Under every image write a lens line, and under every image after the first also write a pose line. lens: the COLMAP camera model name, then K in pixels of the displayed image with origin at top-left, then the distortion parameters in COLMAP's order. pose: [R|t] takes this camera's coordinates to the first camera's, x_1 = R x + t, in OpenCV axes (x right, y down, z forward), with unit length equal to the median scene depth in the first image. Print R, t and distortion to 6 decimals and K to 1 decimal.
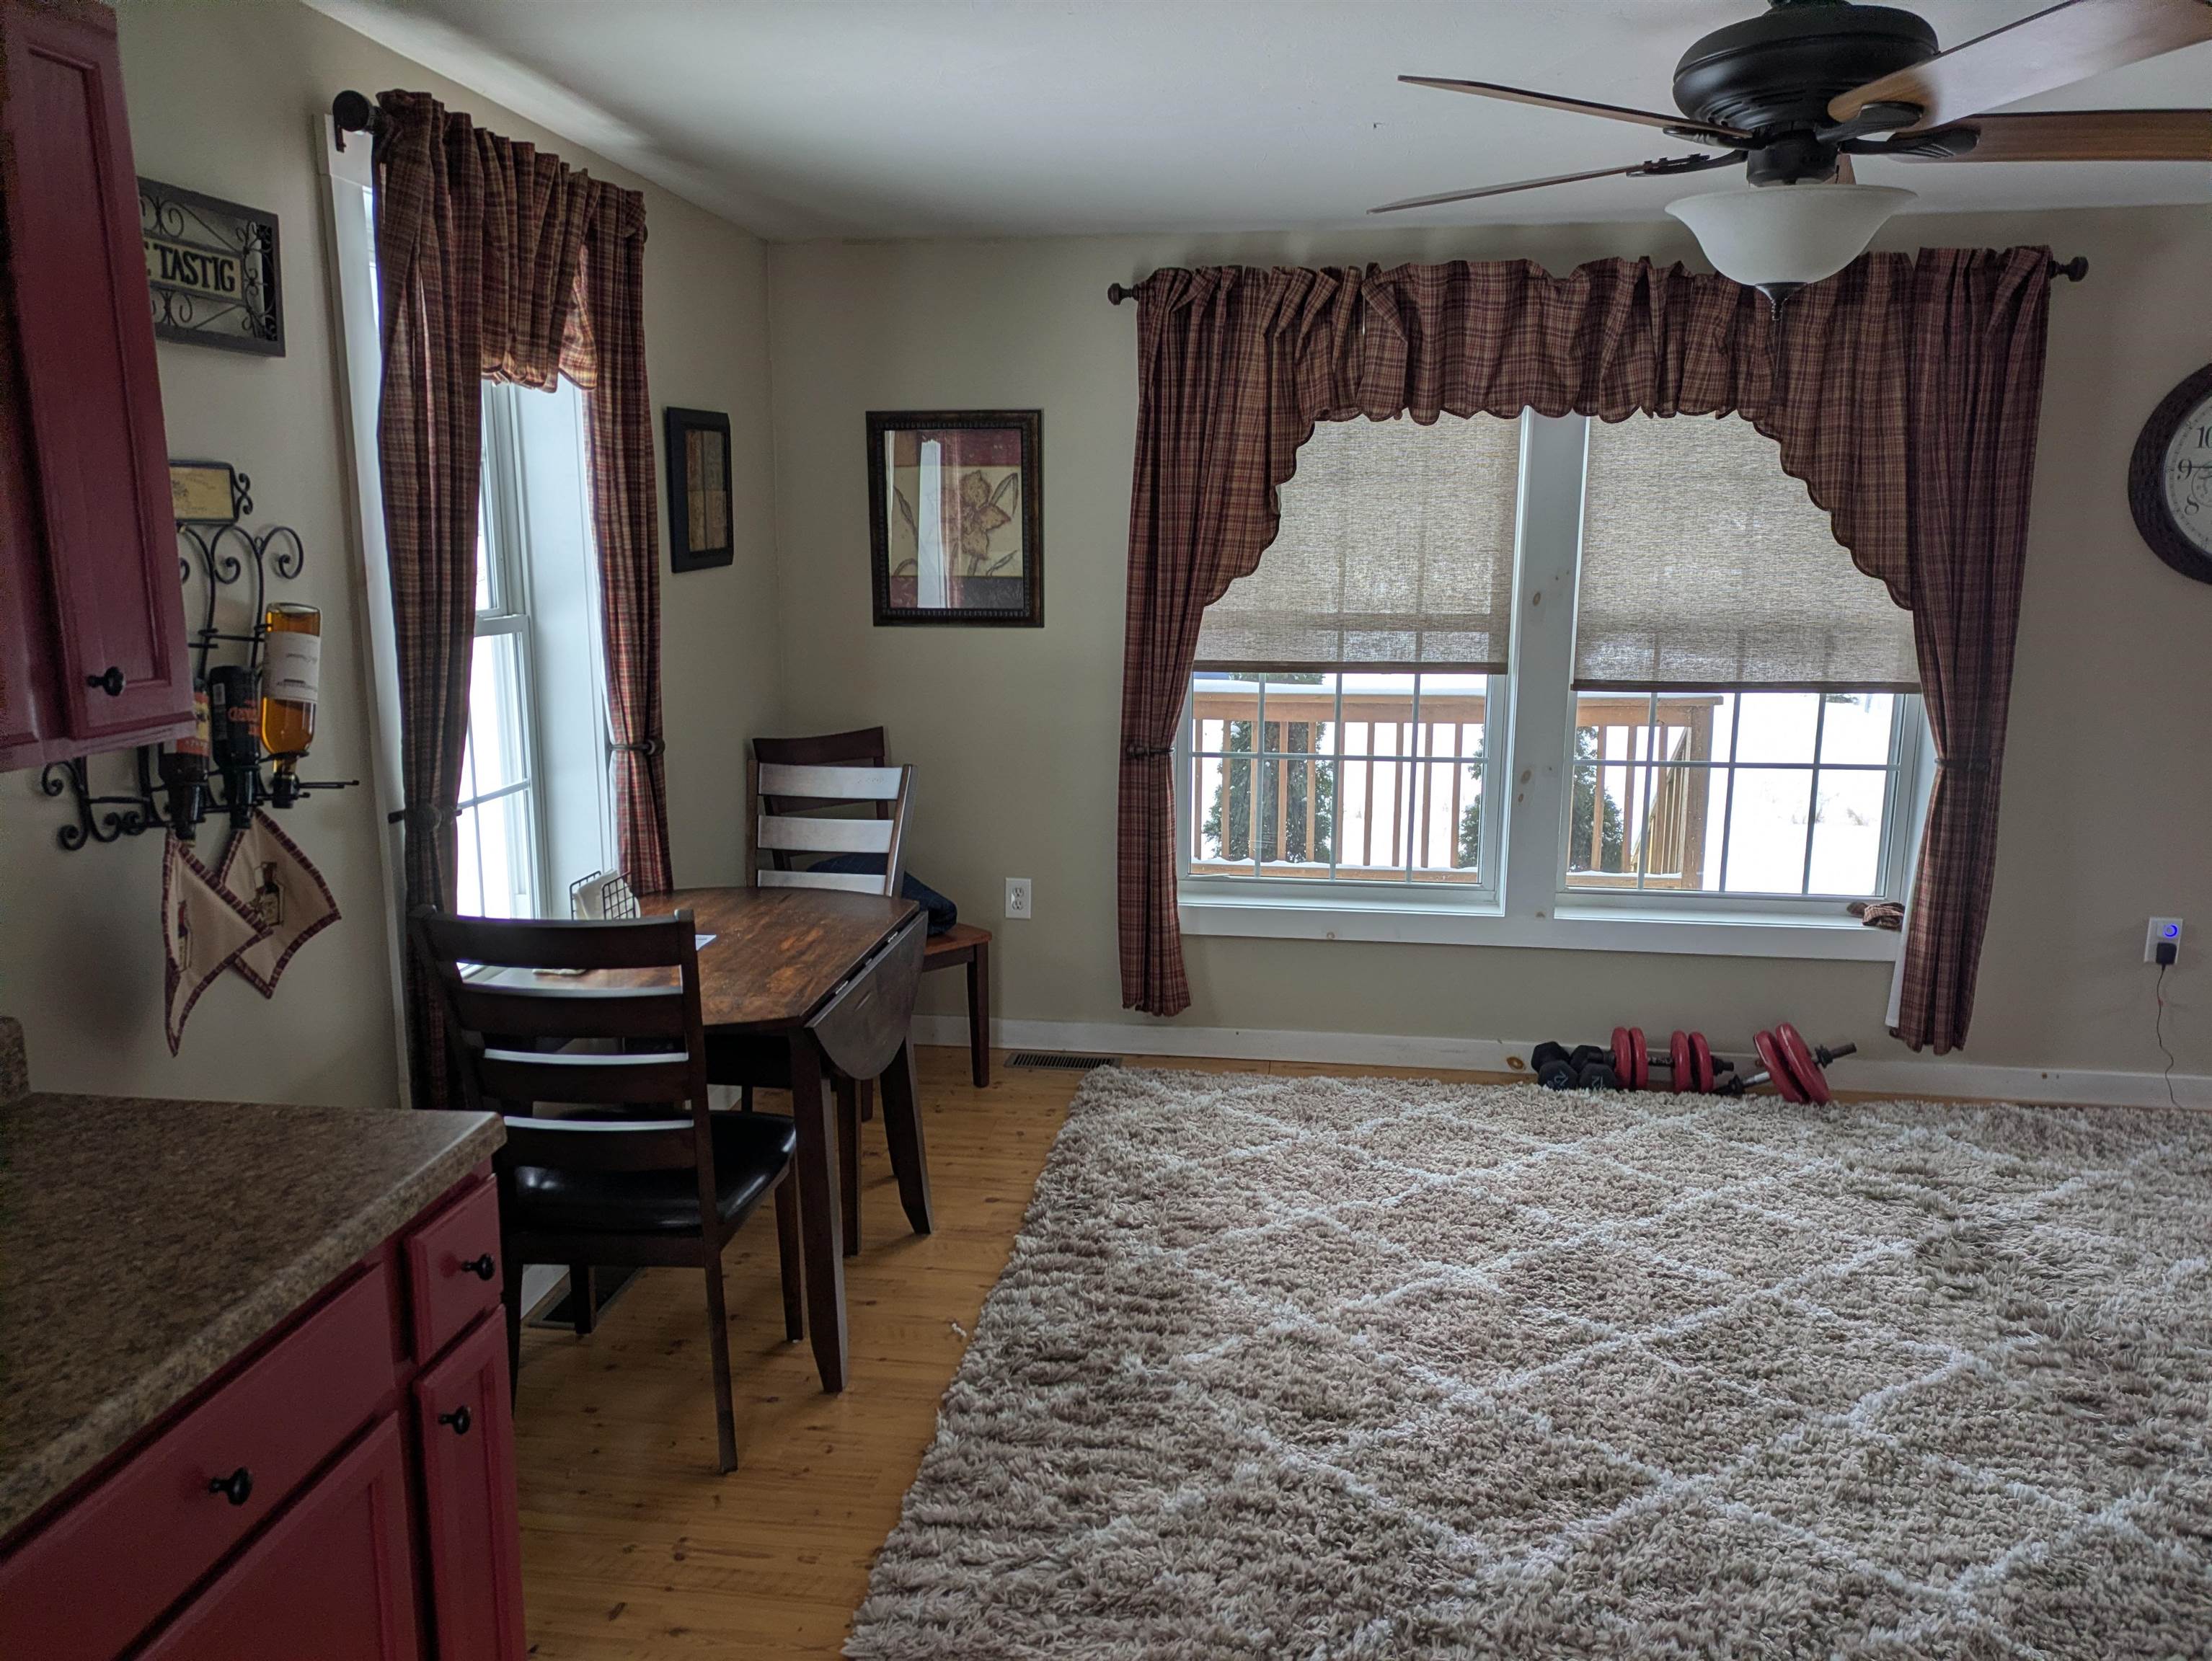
lens RADIAL K [[1607.1, 0, 1066.2], [0, 1607.1, 847.6], [0, 0, 1]] dist [0.026416, -0.003919]
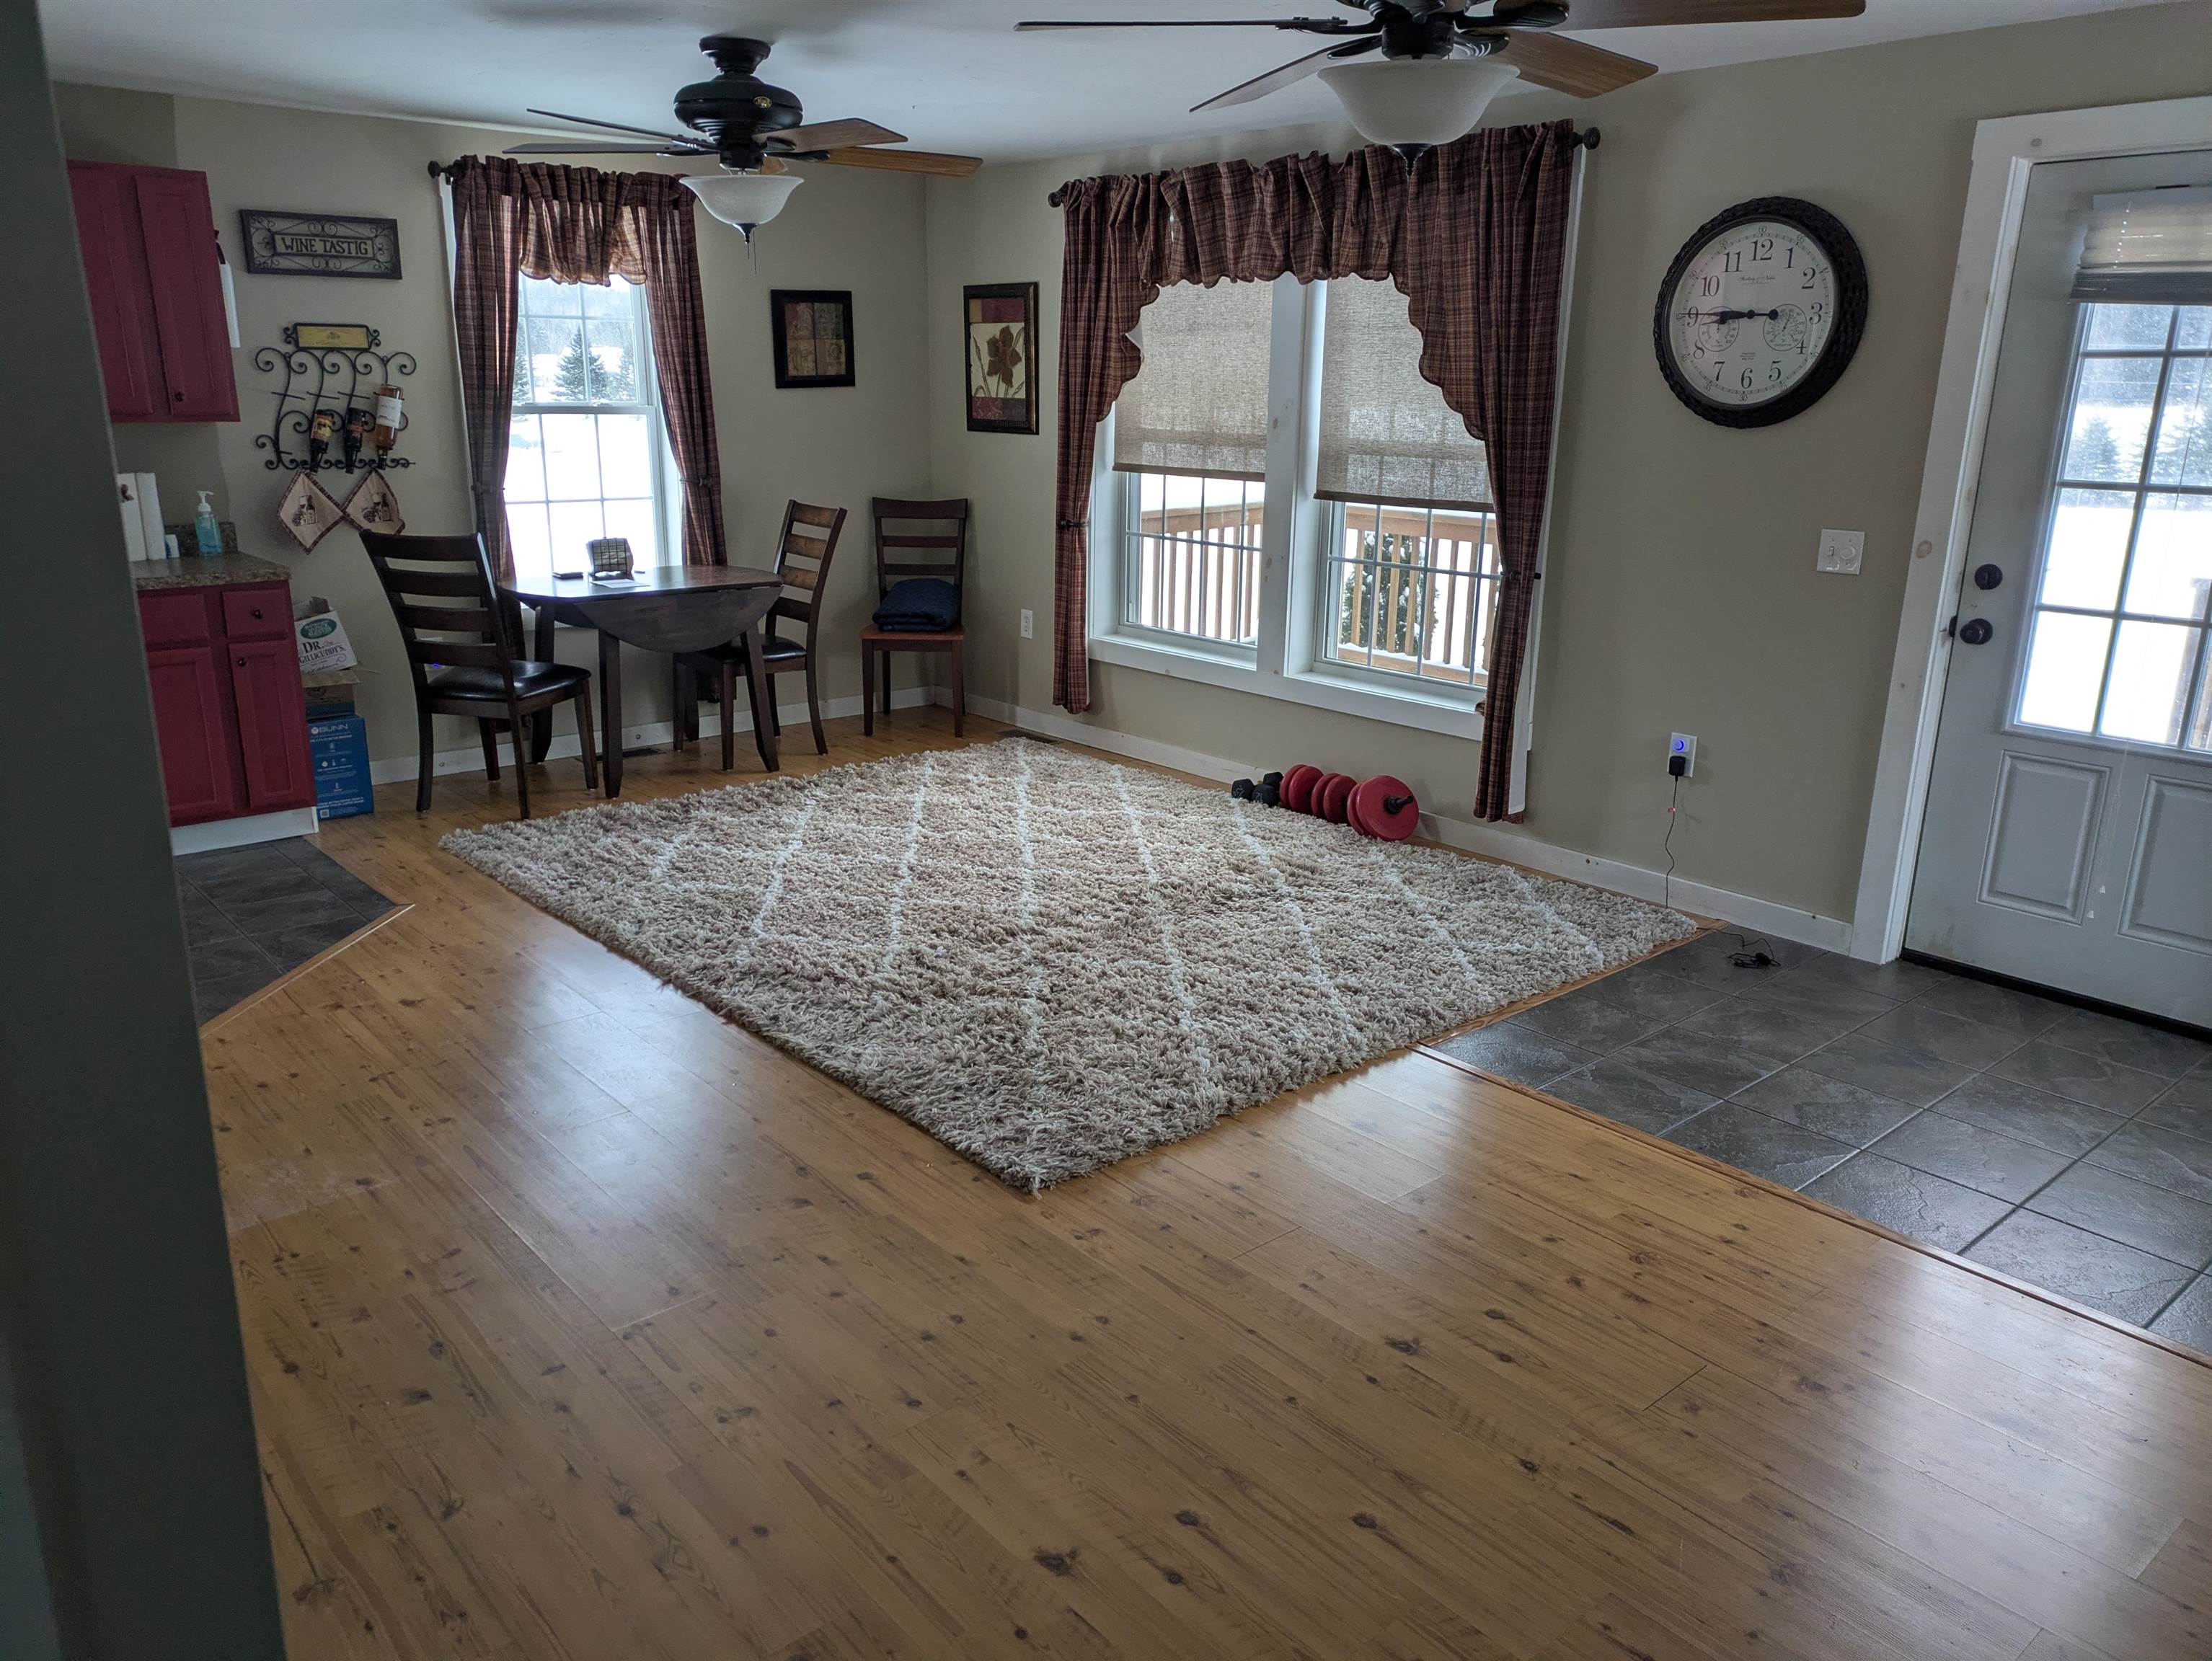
lens RADIAL K [[1620.6, 0, 1070.1], [0, 1620.6, 827.1], [0, 0, 1]] dist [0.092005, -0.093390]
pose [[0.745052, 0.188013, -0.639960, 1.121970], [-0.142577, 0.982167, 0.122558, 0.029868], [0.651589, -0.000068, 0.758572, -0.116278]]
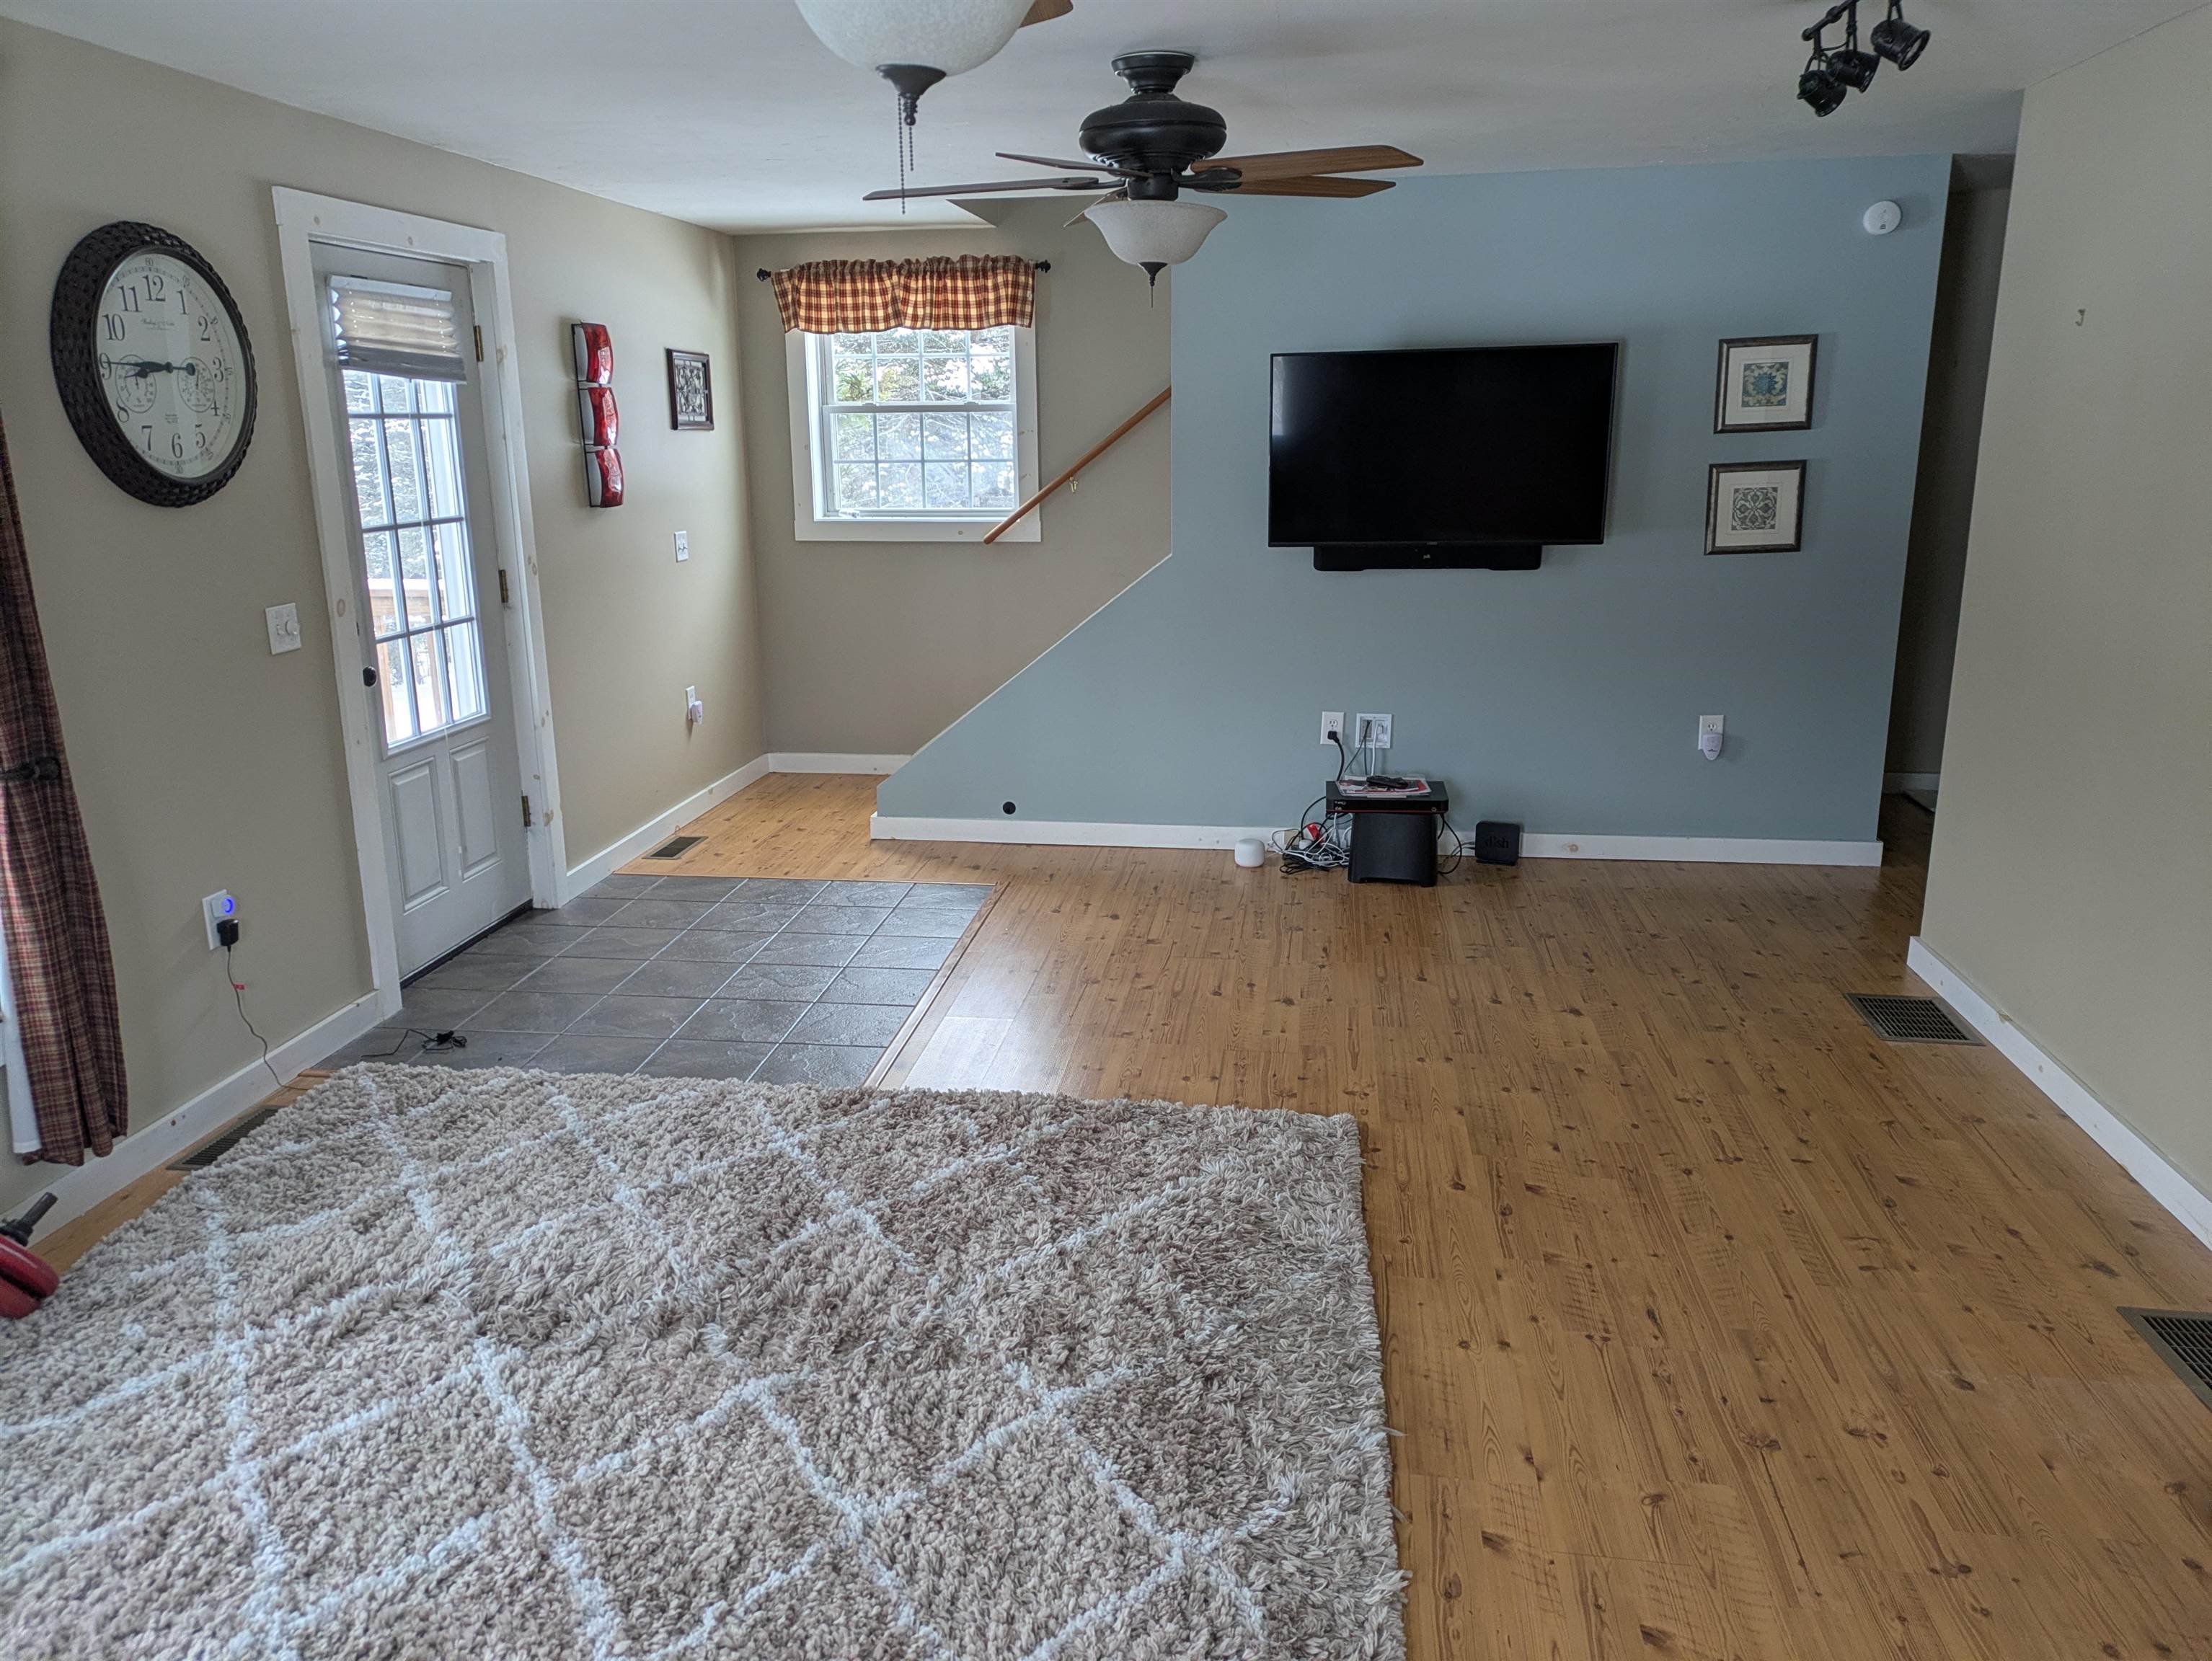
lens RADIAL K [[1620.6, 0, 1070.1], [0, 1620.6, 827.1], [0, 0, 1]] dist [0.092005, -0.093390]
pose [[0.004125, -0.249982, 0.968242, -0.164466], [0.213915, 0.946057, 0.243343, -0.109181], [-0.976844, 0.206118, 0.057377, 0.514295]]
